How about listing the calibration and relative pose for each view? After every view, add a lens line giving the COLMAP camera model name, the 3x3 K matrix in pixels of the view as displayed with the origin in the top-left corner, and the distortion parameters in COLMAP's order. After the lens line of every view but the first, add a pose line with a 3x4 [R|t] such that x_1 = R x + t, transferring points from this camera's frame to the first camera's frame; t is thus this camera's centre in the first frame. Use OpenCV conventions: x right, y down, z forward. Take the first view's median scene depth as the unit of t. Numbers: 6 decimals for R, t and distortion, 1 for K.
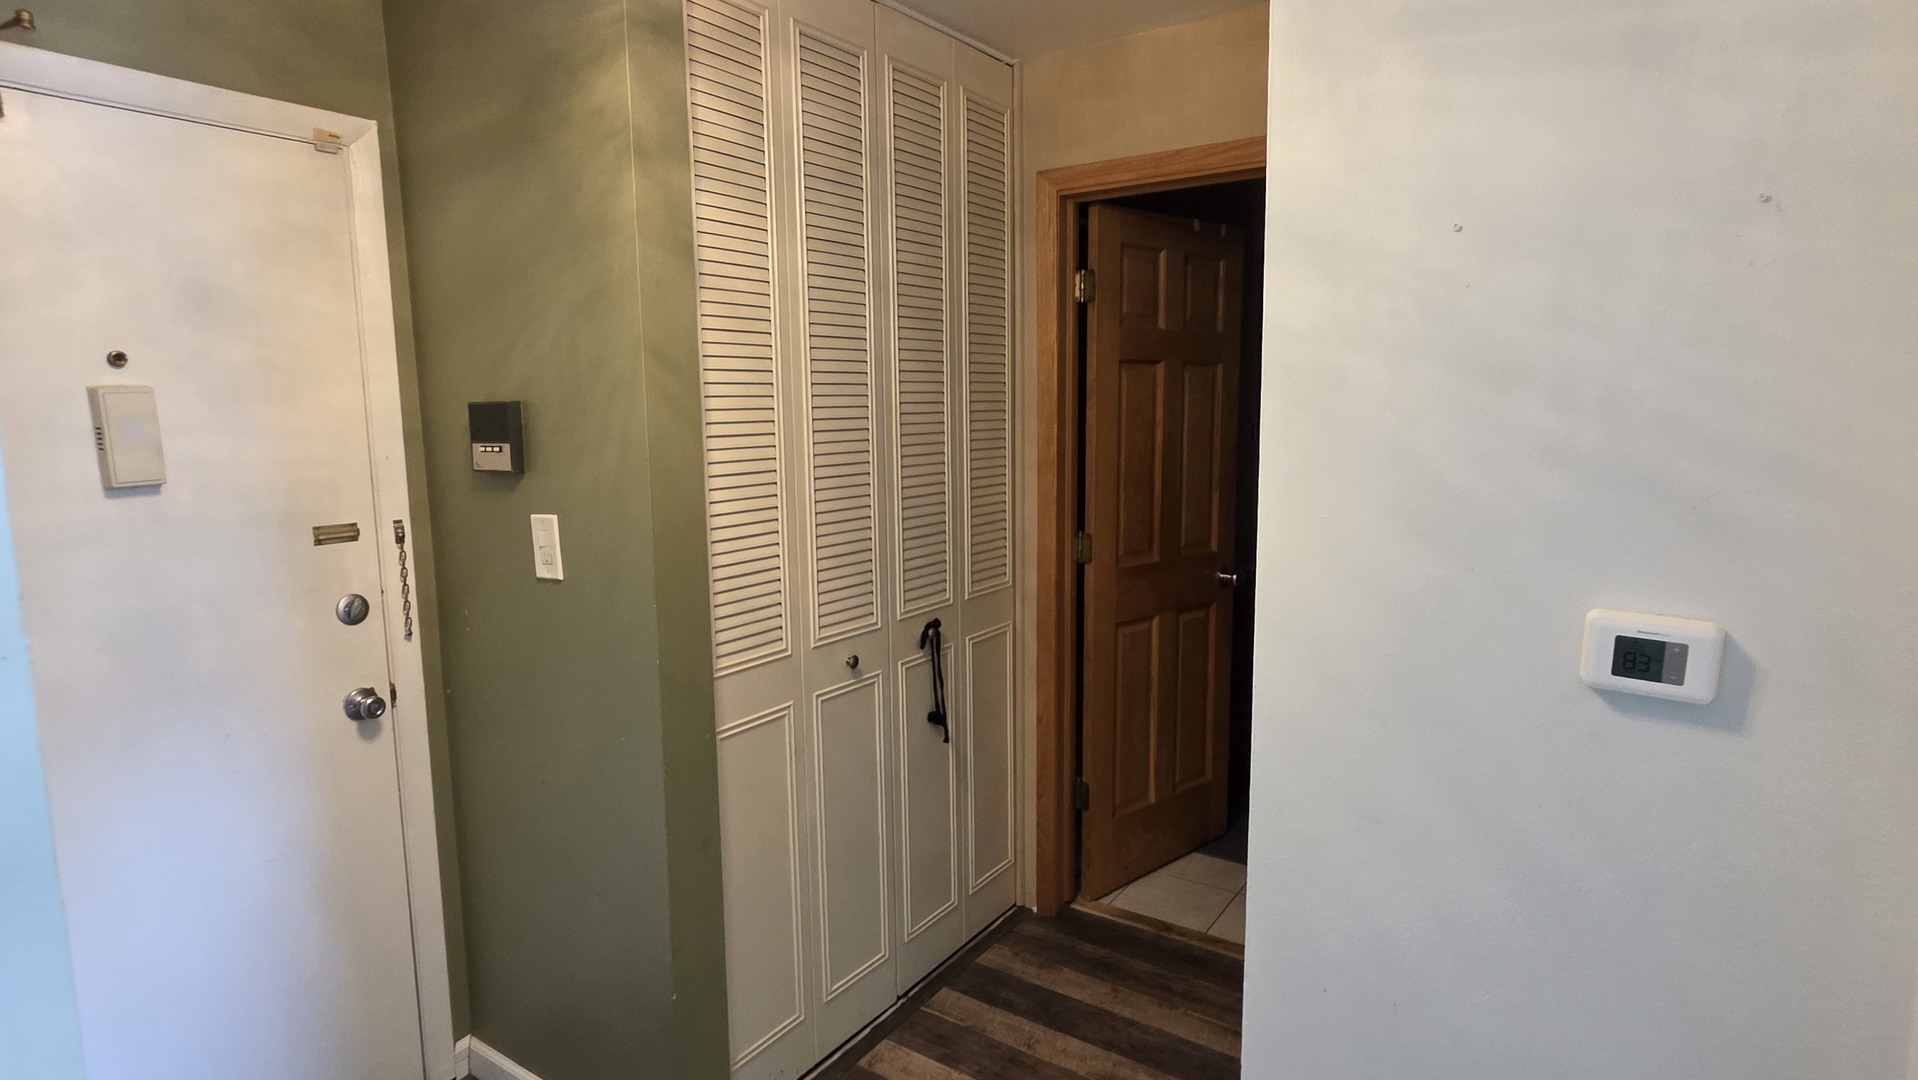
lens RADIAL K [[1010.3, 0, 960.2], [0, 1010.3, 530.7], [0, 0, 1]] dist [0.003174, -0.001794]
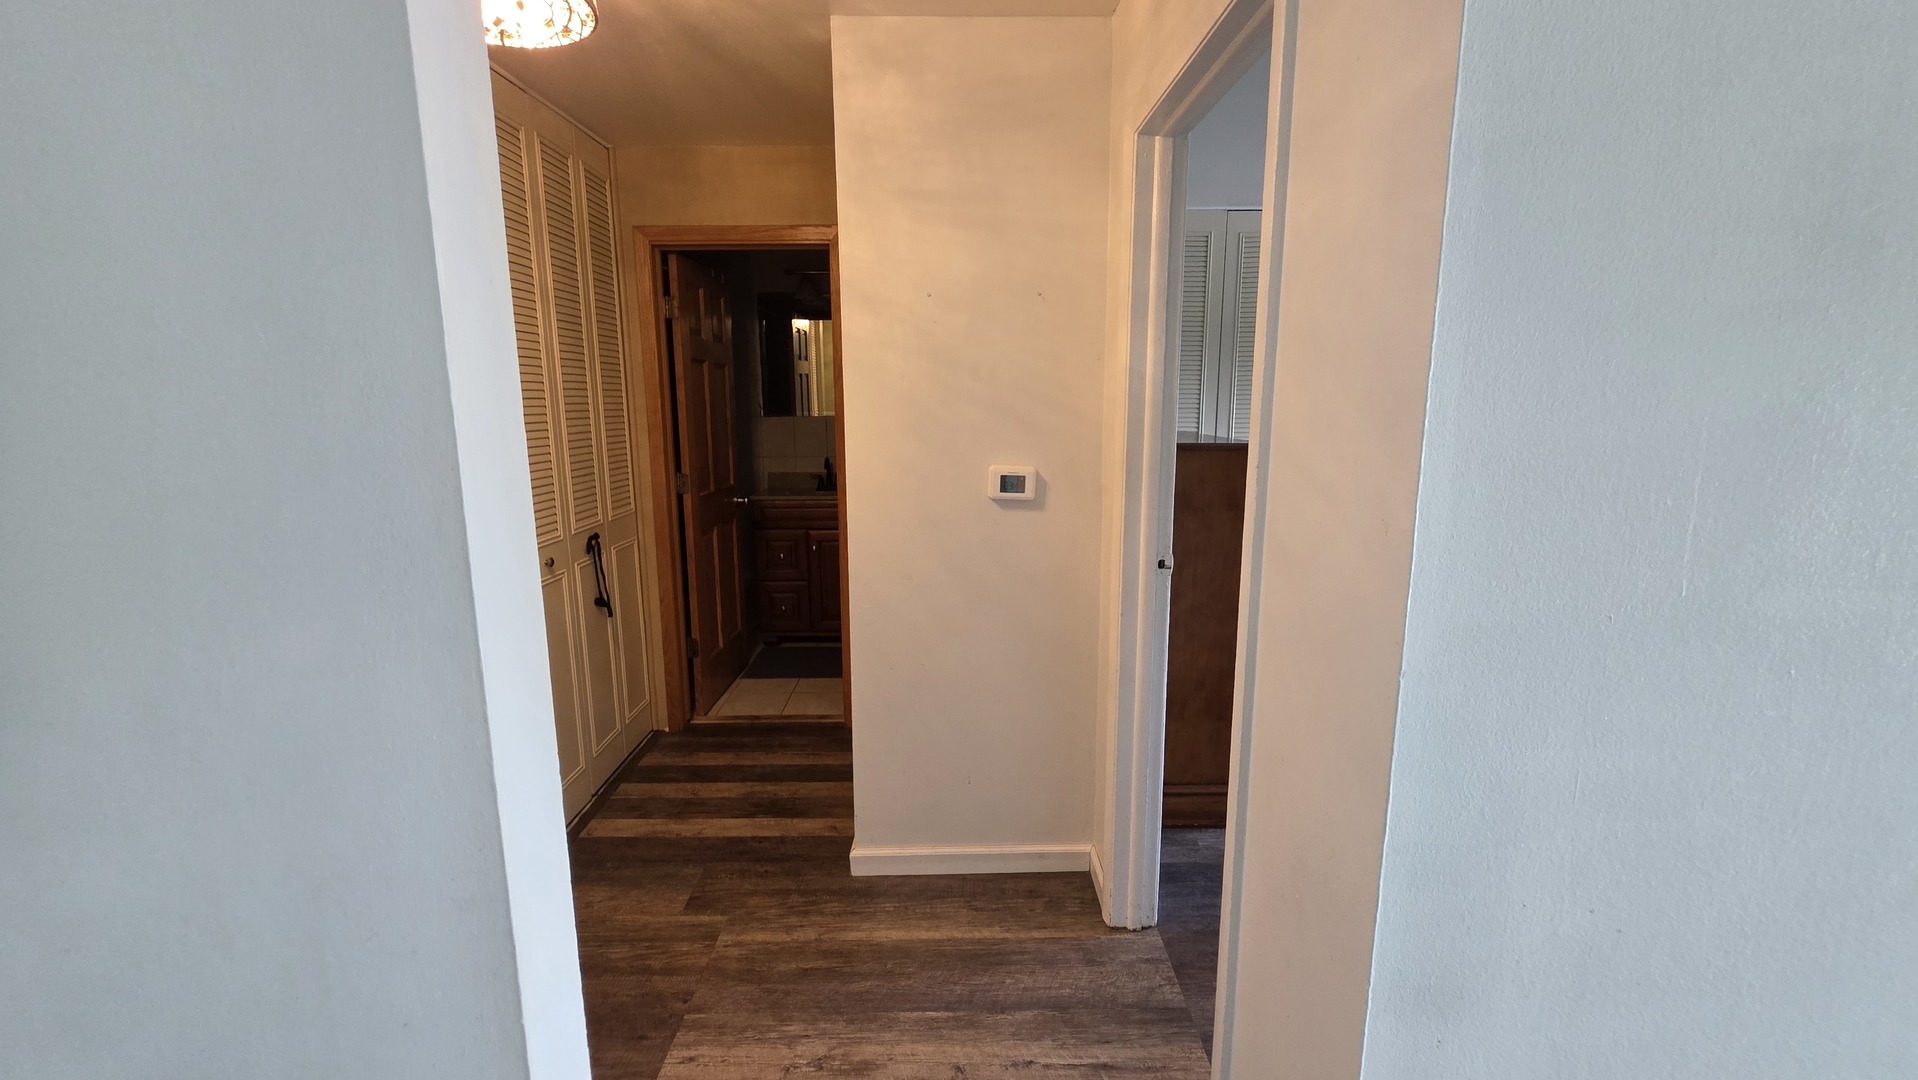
lens RADIAL K [[769.9, 0, 955.6], [0, 769.9, 539.9], [0, 0, 1]] dist [0.004582, -0.001940]
pose [[0.820441, -0.097235, 0.563402, -0.216996], [0.071891, 0.995156, 0.067059, 0.058094], [-0.567193, -0.014514, 0.823457, -0.197950]]
